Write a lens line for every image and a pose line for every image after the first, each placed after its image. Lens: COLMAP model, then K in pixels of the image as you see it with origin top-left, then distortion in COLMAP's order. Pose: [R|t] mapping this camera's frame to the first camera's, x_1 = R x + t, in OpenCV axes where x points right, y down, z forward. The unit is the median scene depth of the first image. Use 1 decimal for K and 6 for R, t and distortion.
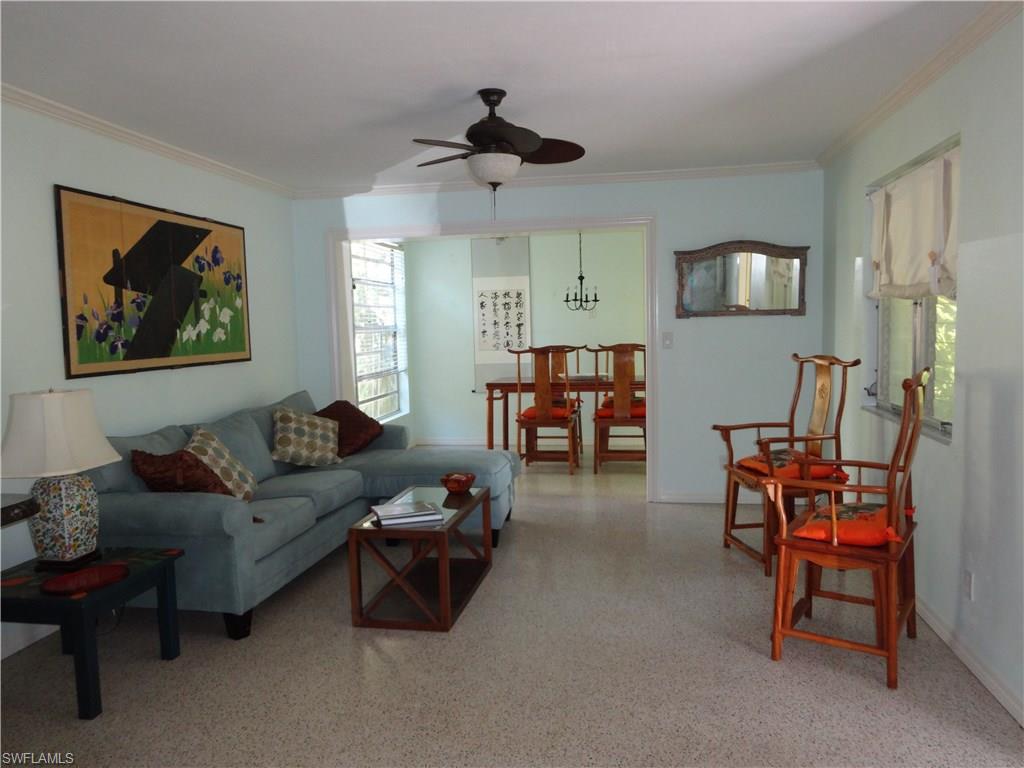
lens RADIAL K [[748.0, 0, 509.8], [0, 748.0, 383.6], [0, 0, 1]] dist [-0.014408, 0.010274]
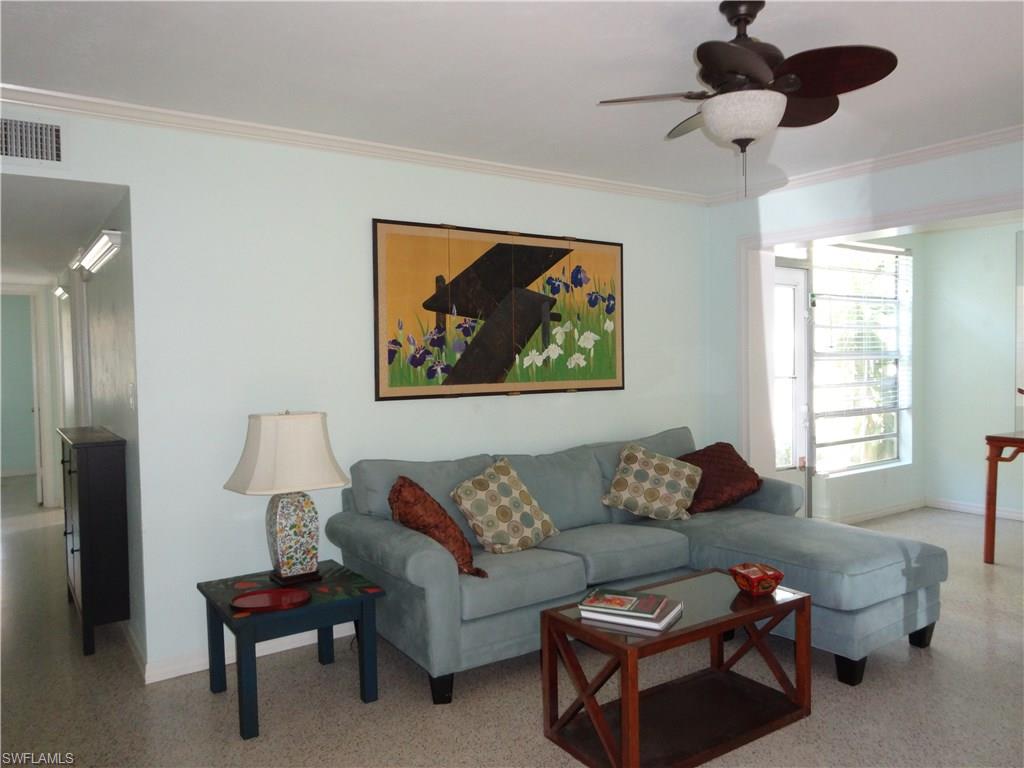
lens RADIAL K [[748.0, 0, 512.3], [0, 748.0, 385.0], [0, 0, 1]] dist [-0.014408, 0.010274]
pose [[0.704406, 0.043520, -0.708462, 0.224965], [-0.062160, 0.998066, -0.000495, -0.030628], [0.707071, 0.044387, 0.705748, 0.296238]]
